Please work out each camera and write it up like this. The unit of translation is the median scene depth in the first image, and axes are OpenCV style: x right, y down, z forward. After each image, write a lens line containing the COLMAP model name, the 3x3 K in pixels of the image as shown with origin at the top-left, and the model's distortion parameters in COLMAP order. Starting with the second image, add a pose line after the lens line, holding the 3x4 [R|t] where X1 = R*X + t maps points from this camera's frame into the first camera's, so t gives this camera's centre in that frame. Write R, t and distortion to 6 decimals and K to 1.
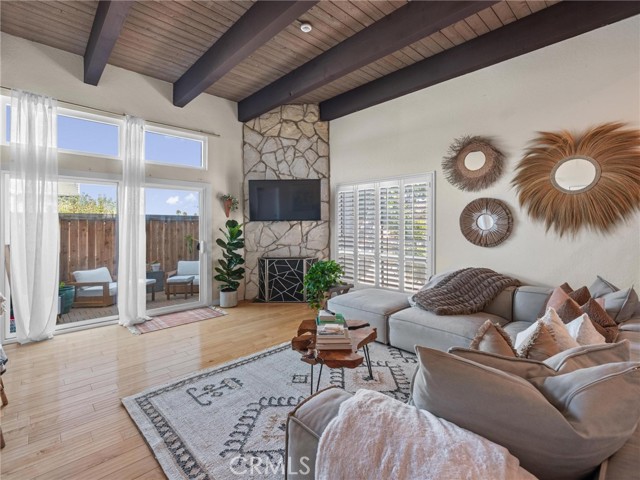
lens RADIAL K [[304.1, 0, 329.8], [0, 304.1, 225.2], [0, 0, 1]] dist [0.001969, 0.000497]
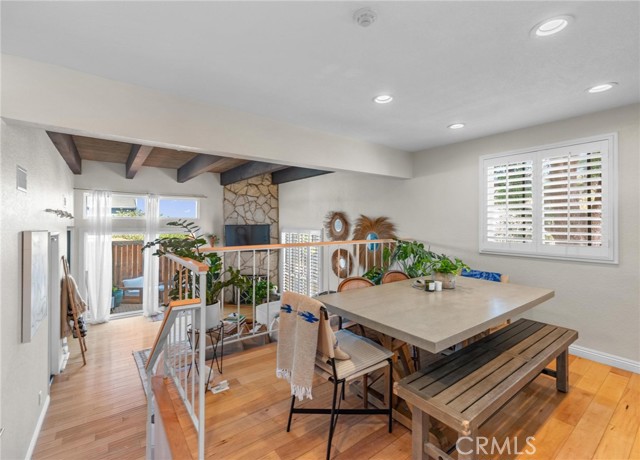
lens RADIAL K [[290.7, 0, 326.7], [0, 290.7, 220.7], [0, 0, 1]] dist [-0.002505, -0.000247]
pose [[0.993206, 0.001283, -0.116360, 0.564021], [-0.002437, 0.999949, -0.009776, -0.210133], [0.116342, 0.009993, 0.993159, -0.552323]]
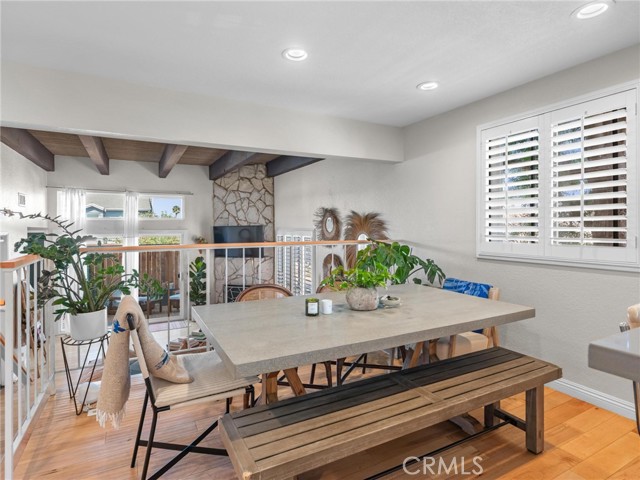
lens RADIAL K [[354.1, 0, 324.0], [0, 354.1, 226.4], [0, 0, 1]] dist [0.000483, -0.000928]
pose [[0.962992, -0.004368, -0.269494, 0.820668], [0.003759, 0.999989, -0.002776, -0.190497], [0.269503, 0.001660, 0.962998, -0.473885]]
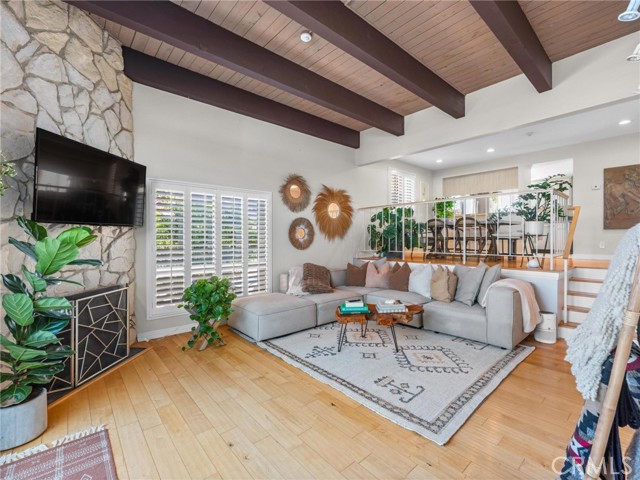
lens RADIAL K [[295.4, 0, 313.4], [0, 295.4, 239.5], [0, 0, 1]] dist [-0.001124, 0.000415]
pose [[0.058017, -0.003270, 0.998310, -0.894710], [0.001994, 0.999993, 0.003160, 0.014624], [-0.998314, 0.001807, 0.058024, 0.780930]]
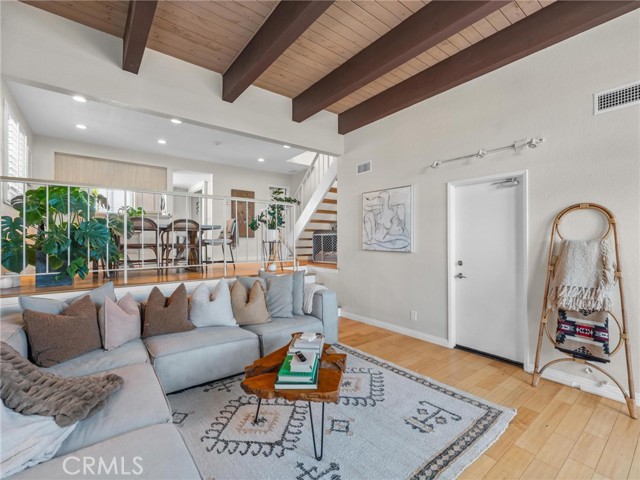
lens RADIAL K [[291.8, 0, 331.8], [0, 291.8, 240.4], [0, 0, 1]] dist [-0.001255, -0.000005]
pose [[-0.996891, 0.004697, 0.078654, -0.095003], [0.004358, 0.999980, -0.004477, 0.003043], [-0.078673, -0.004120, -0.996892, 1.211051]]
